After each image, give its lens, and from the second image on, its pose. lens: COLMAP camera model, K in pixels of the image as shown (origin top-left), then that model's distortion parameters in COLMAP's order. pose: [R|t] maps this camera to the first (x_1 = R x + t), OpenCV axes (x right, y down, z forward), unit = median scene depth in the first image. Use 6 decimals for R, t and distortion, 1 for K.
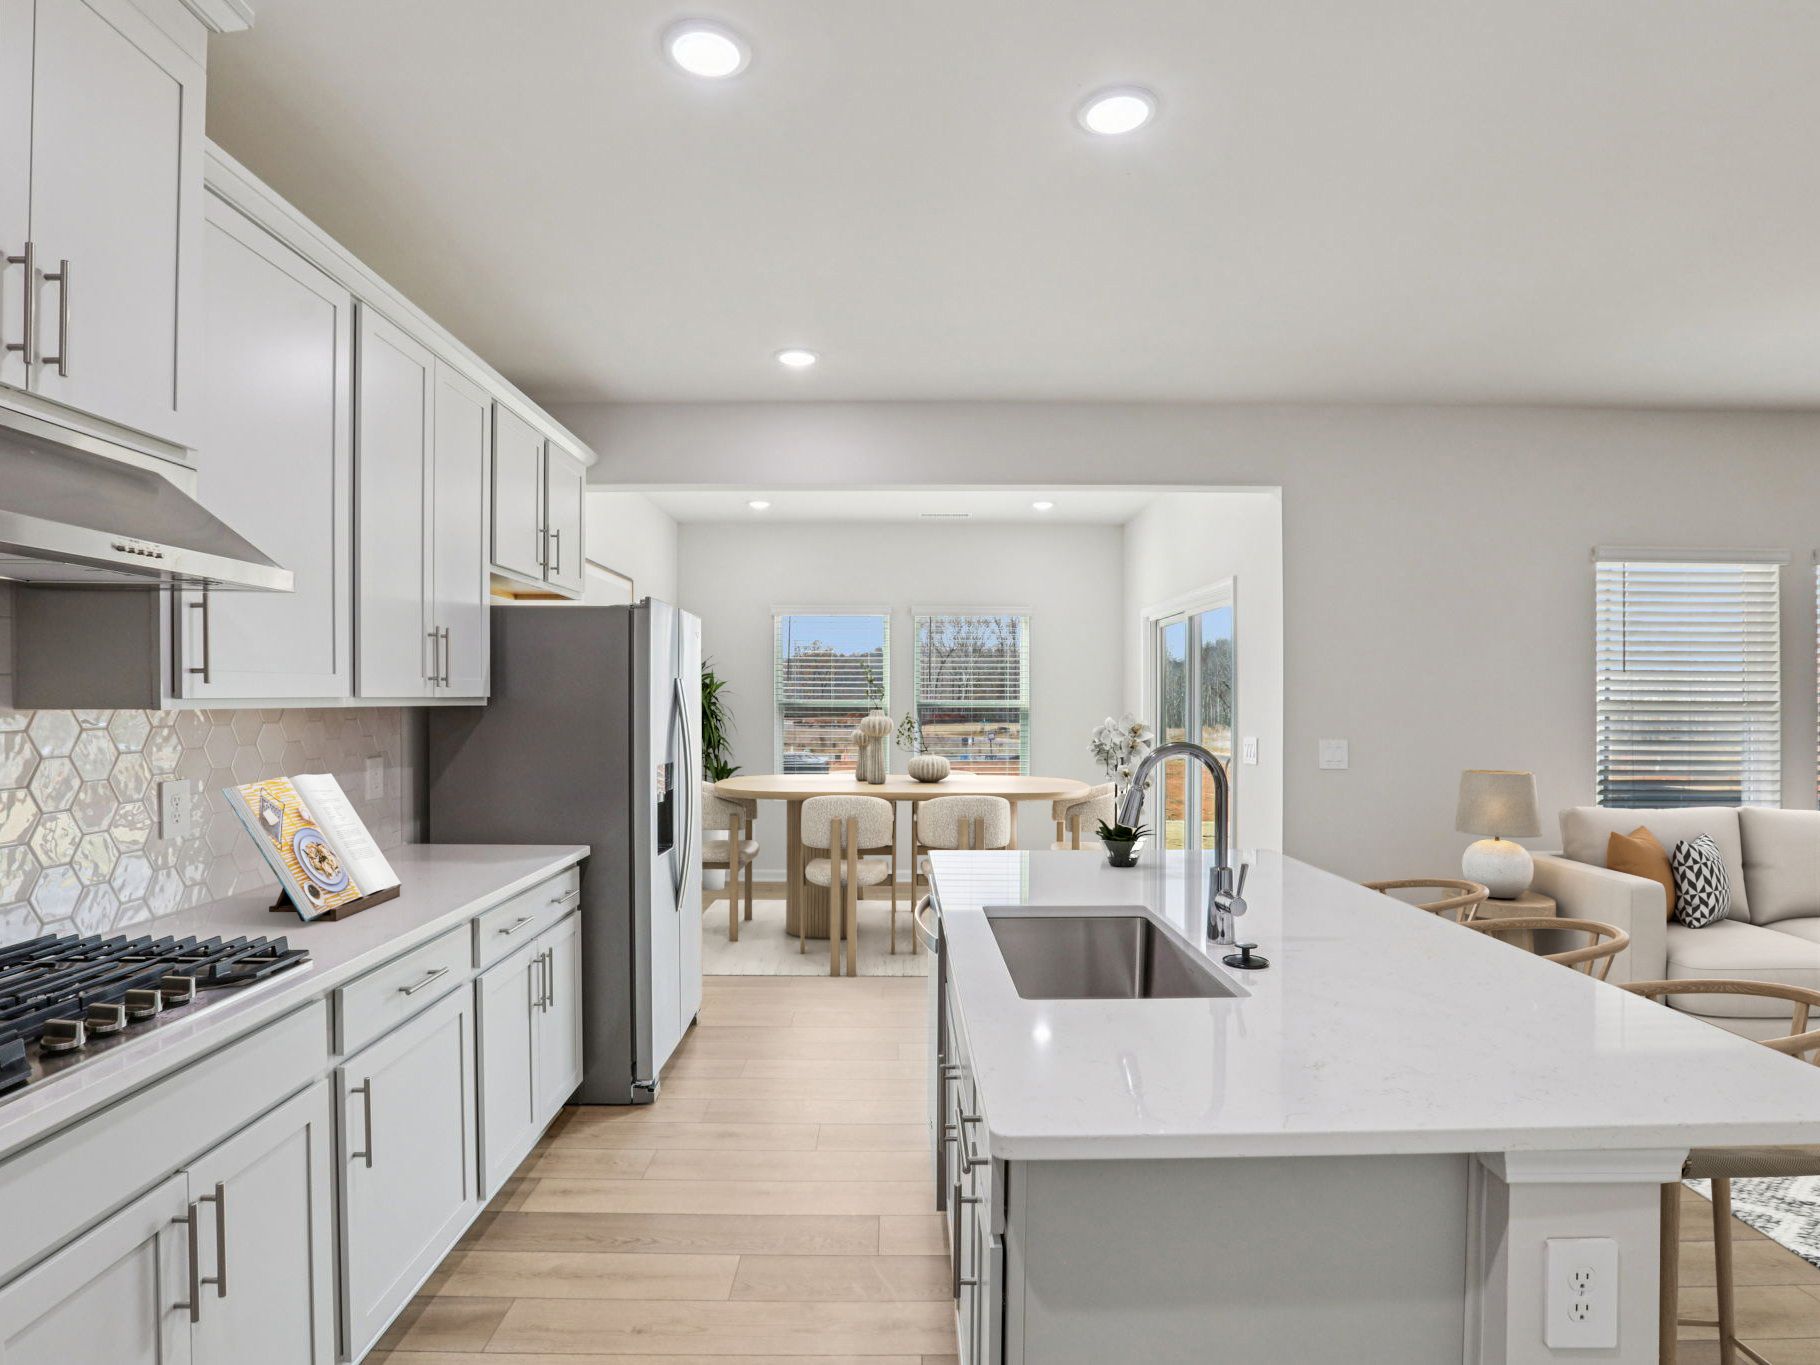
lens RADIAL K [[945.1, 0, 916.1], [0, 945.1, 691.5], [0, 0, 1]] dist [-0.015623, 0.000303]
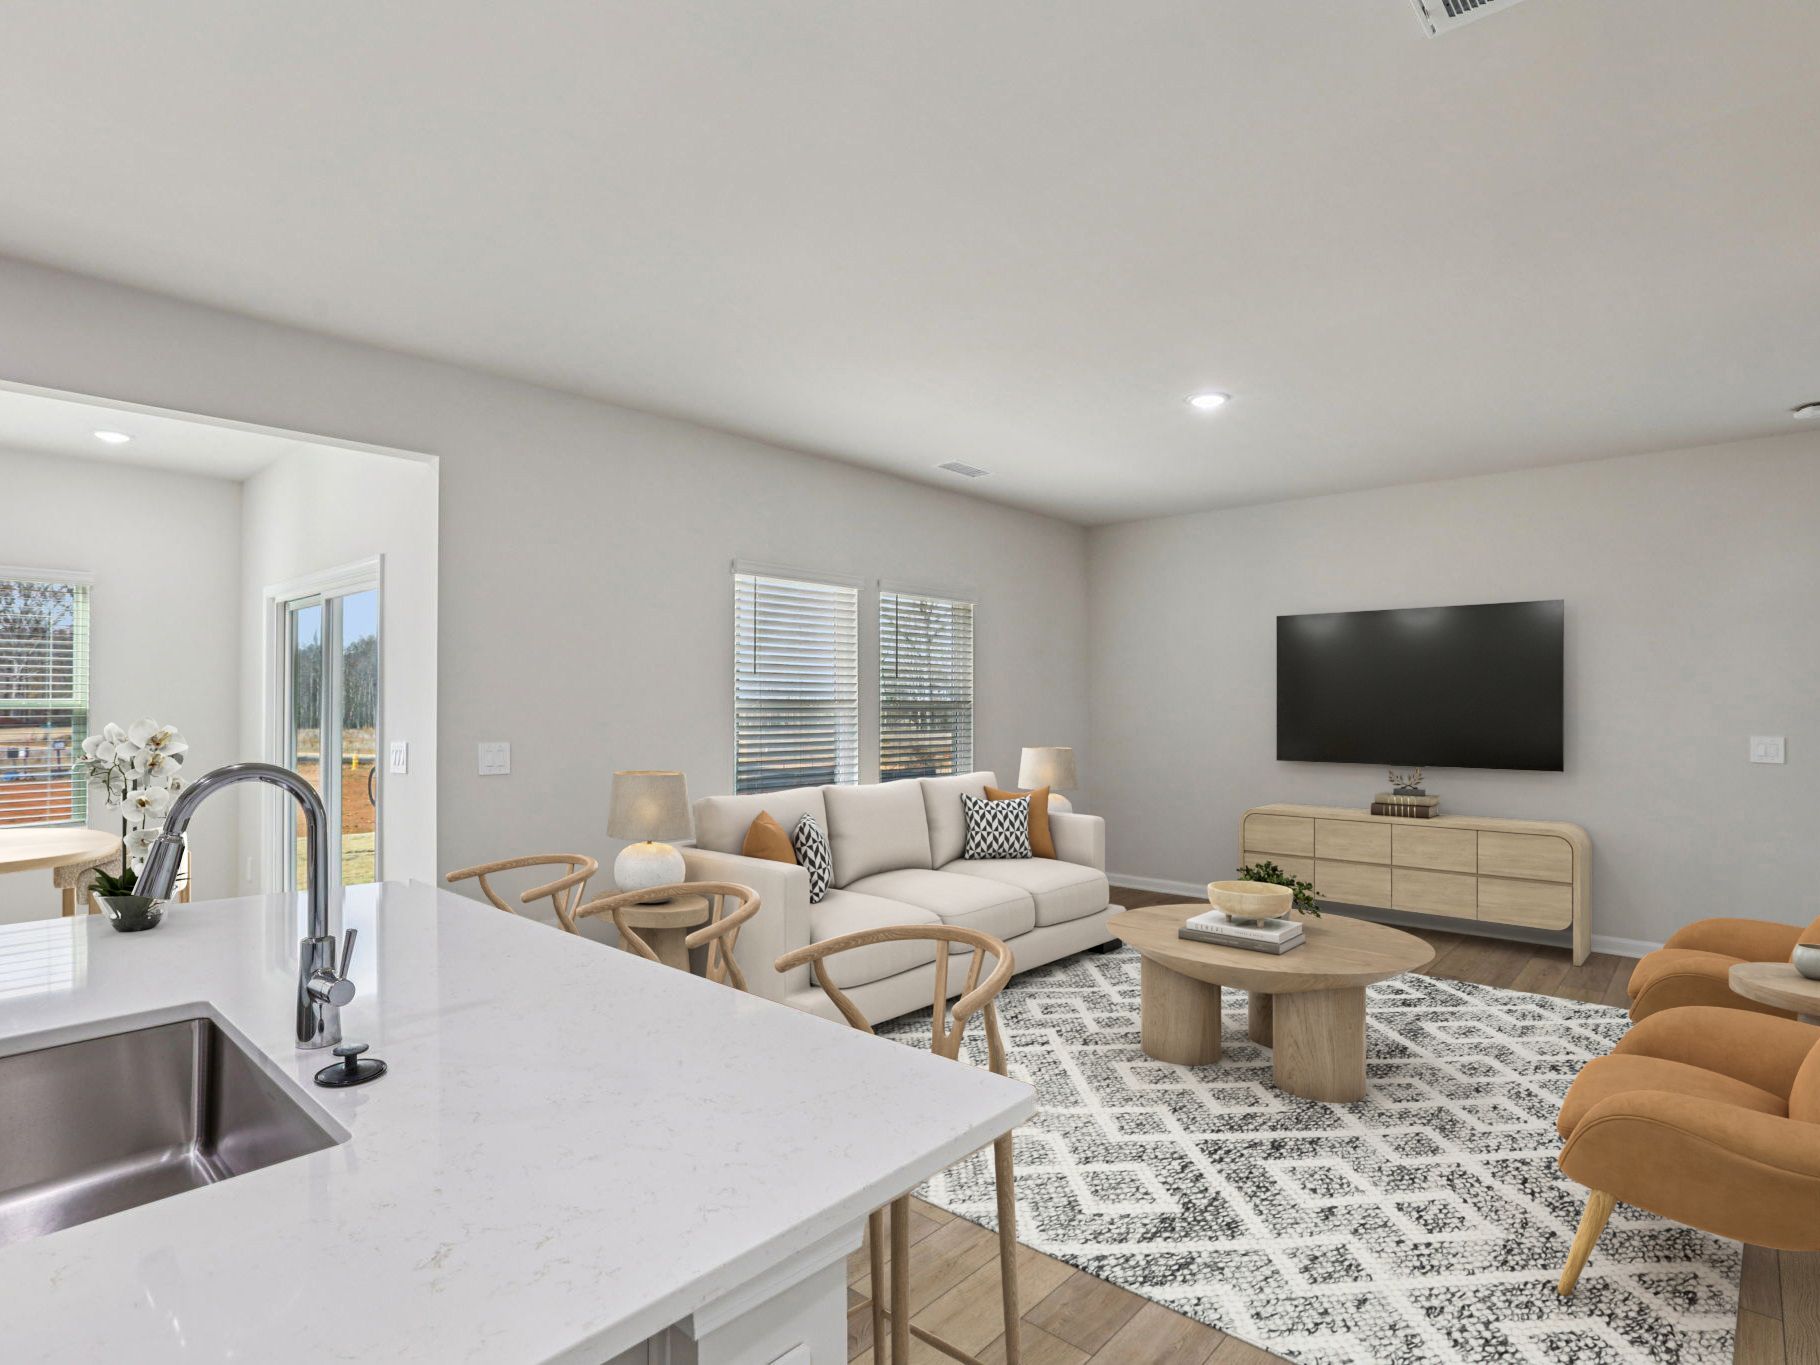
lens RADIAL K [[945.1, 0, 916.1], [0, 945.1, 691.5], [0, 0, 1]] dist [-0.015623, 0.000303]
pose [[0.674923, 0.004161, 0.737876, 0.073374], [-0.005435, 0.999985, -0.000667, 0.001164], [-0.737868, -0.003560, 0.674936, 0.136984]]
